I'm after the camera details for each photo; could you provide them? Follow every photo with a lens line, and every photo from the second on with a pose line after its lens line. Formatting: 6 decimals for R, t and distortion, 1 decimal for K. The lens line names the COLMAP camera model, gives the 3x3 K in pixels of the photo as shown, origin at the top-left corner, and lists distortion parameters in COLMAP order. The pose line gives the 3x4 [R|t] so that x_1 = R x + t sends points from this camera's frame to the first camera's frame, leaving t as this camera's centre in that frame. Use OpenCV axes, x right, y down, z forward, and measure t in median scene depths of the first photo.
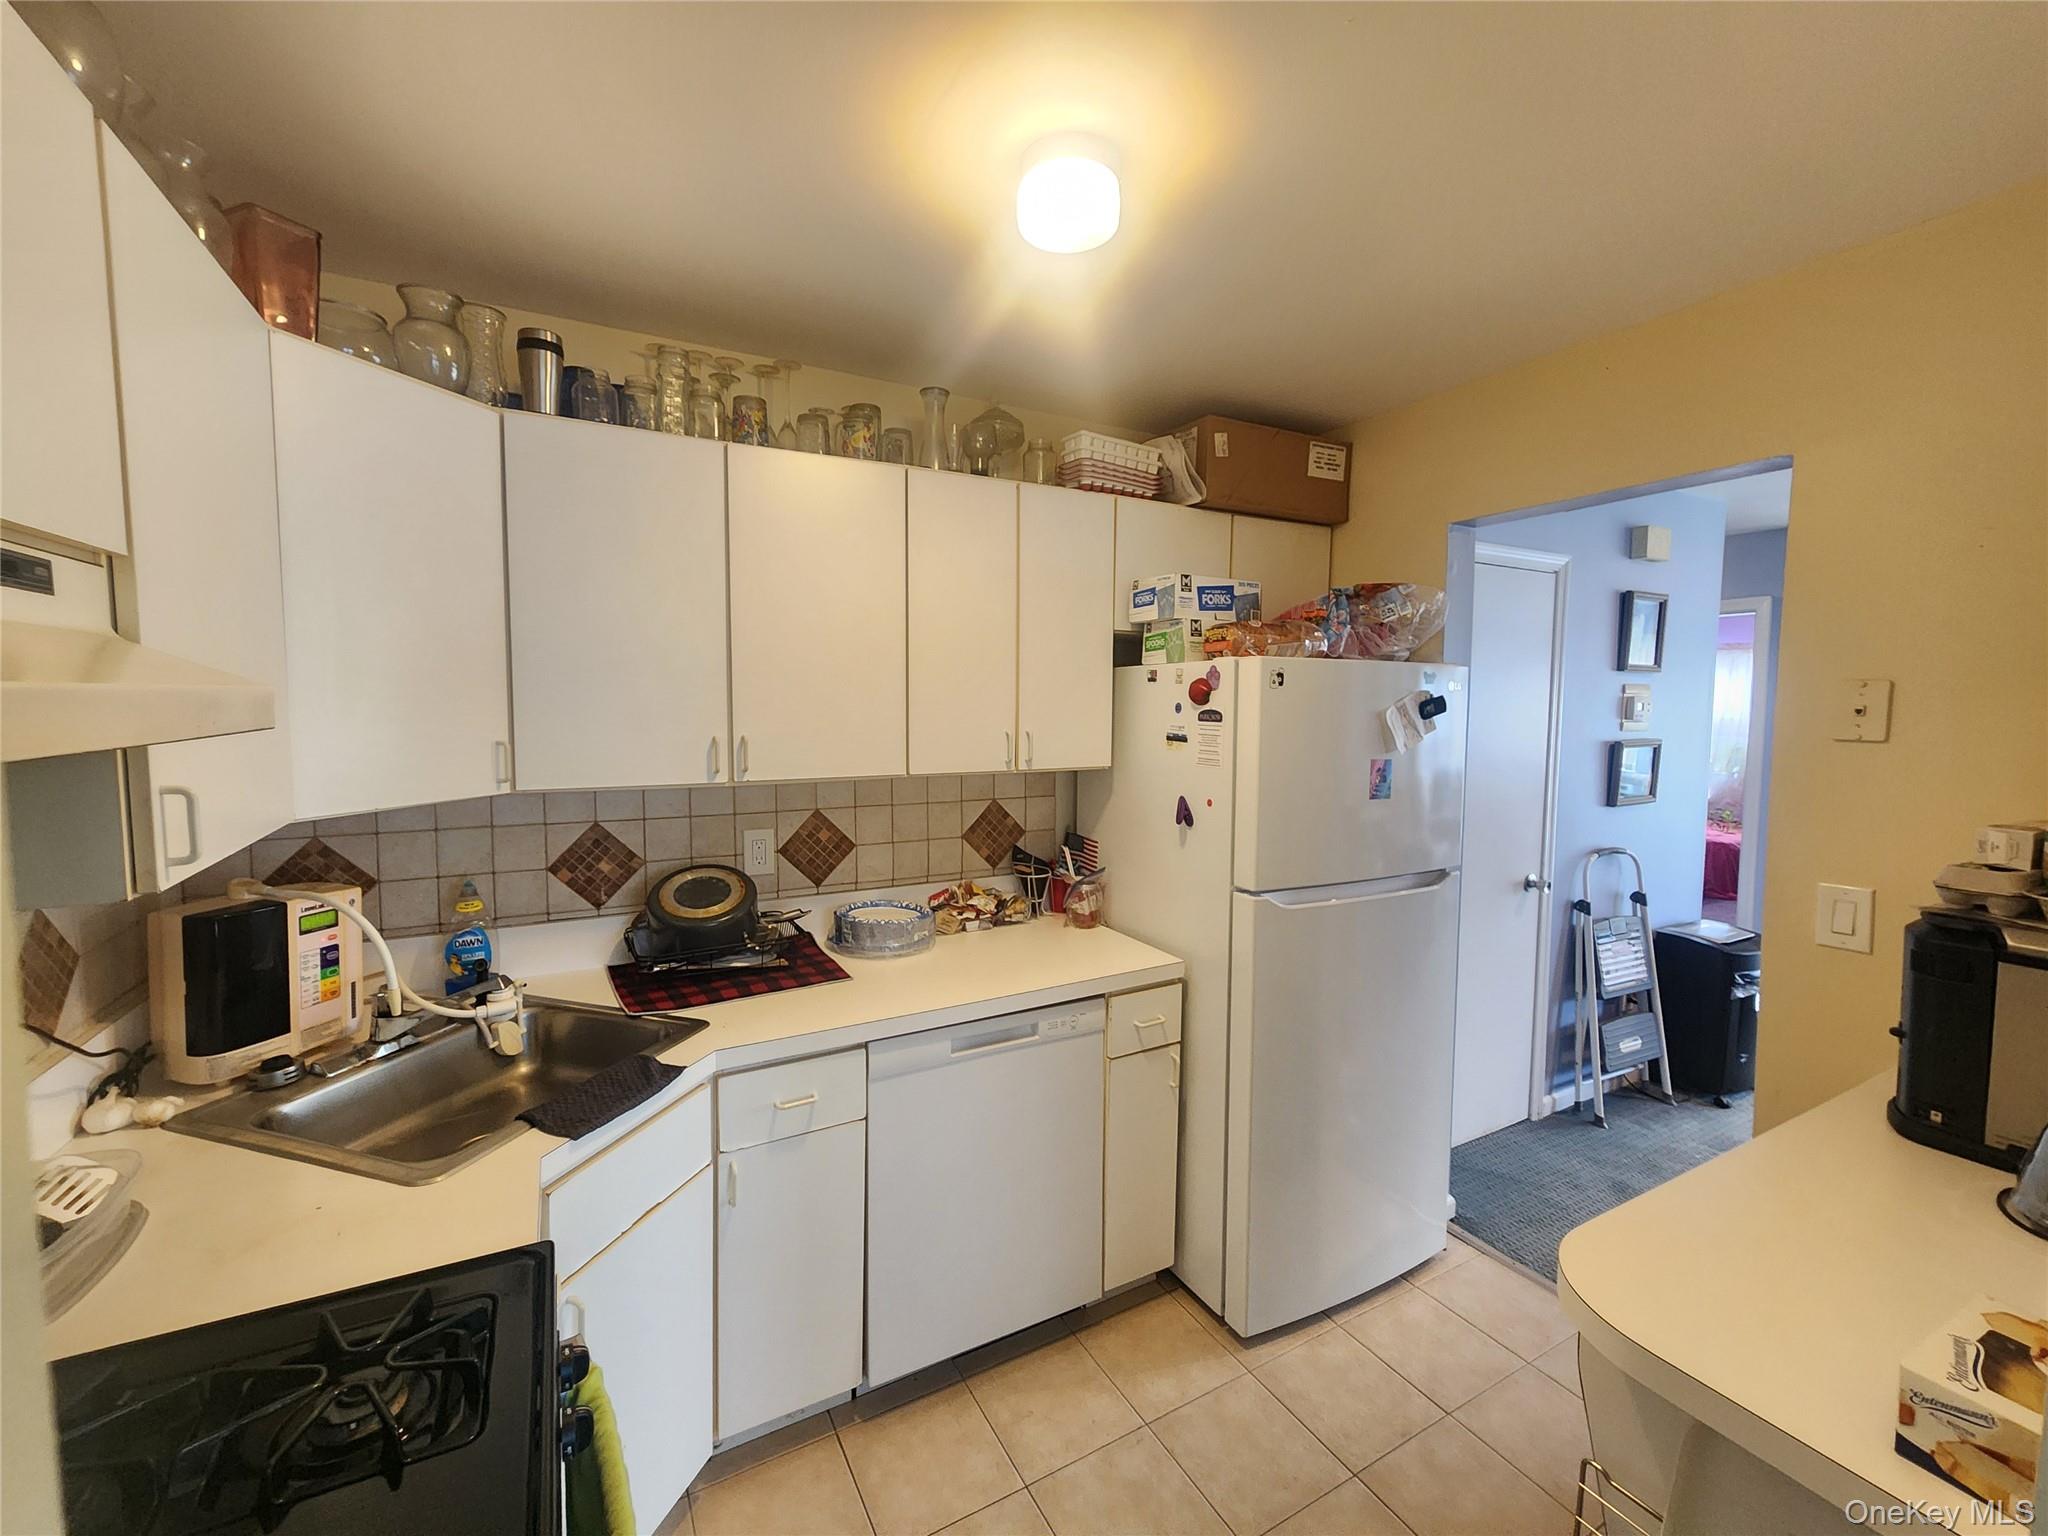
lens RADIAL K [[845.1, 0, 1016.2], [0, 845.1, 756.4], [0, 0, 1]] dist [-0.000816, -0.000201]
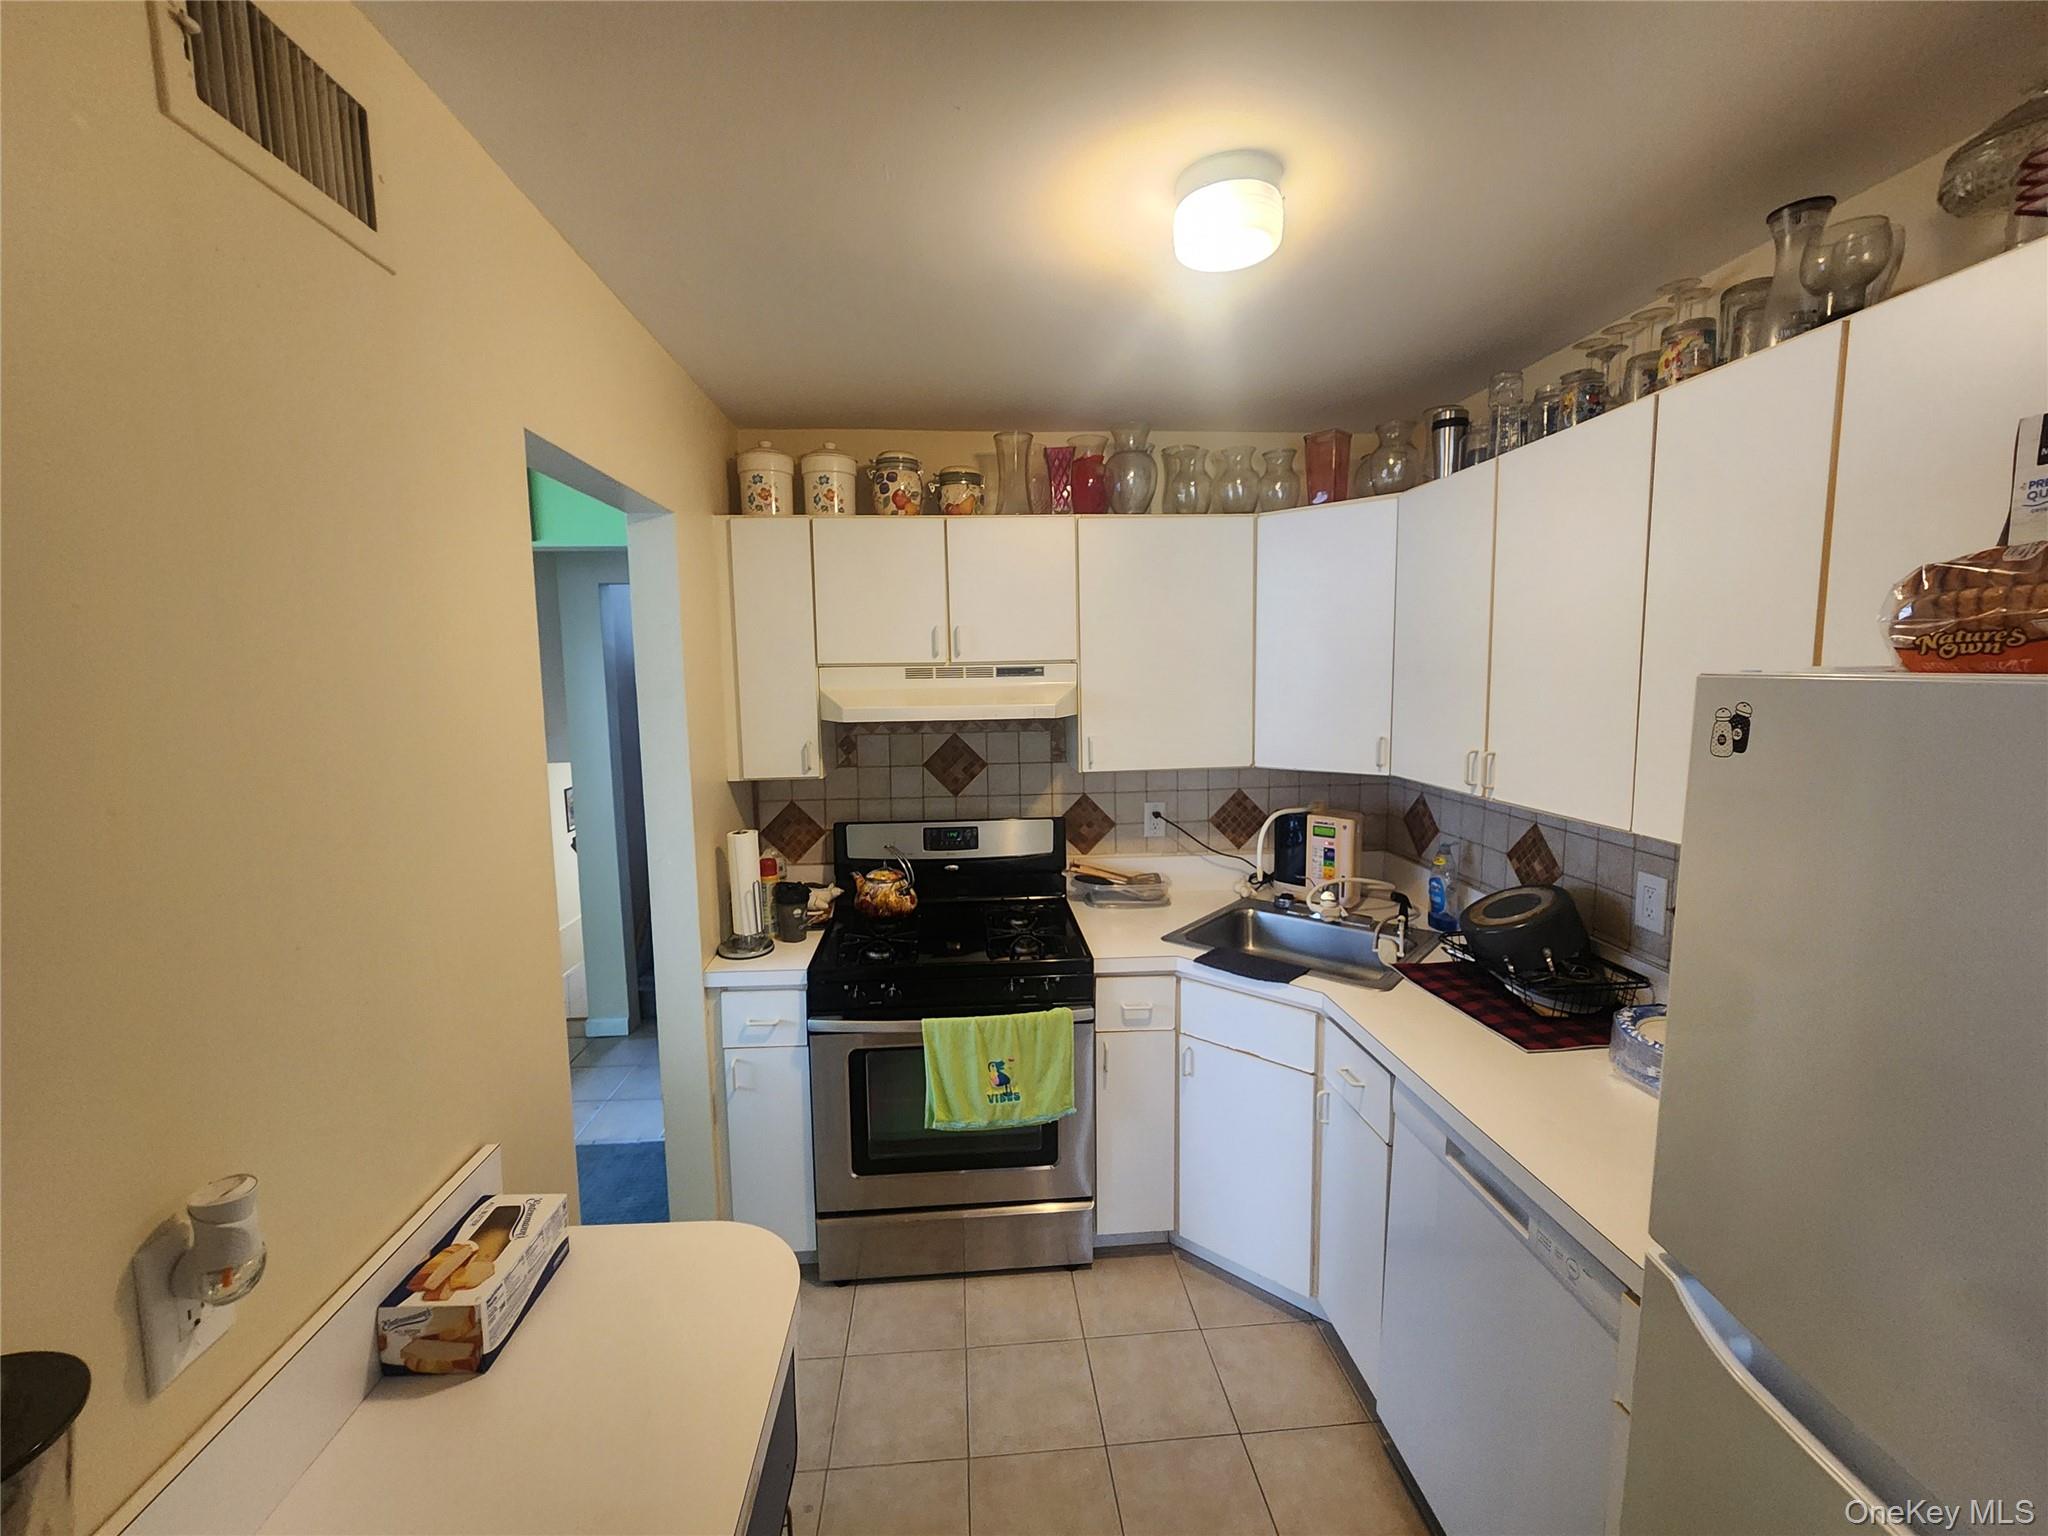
lens RADIAL K [[845.1, 0, 1016.2], [0, 845.1, 756.4], [0, 0, 1]] dist [-0.000816, -0.000201]
pose [[-0.424155, 0.093260, -0.900775, 0.815488], [-0.047556, 0.991017, 0.124996, -0.119452], [0.904340, 0.095855, -0.415910, 0.934555]]
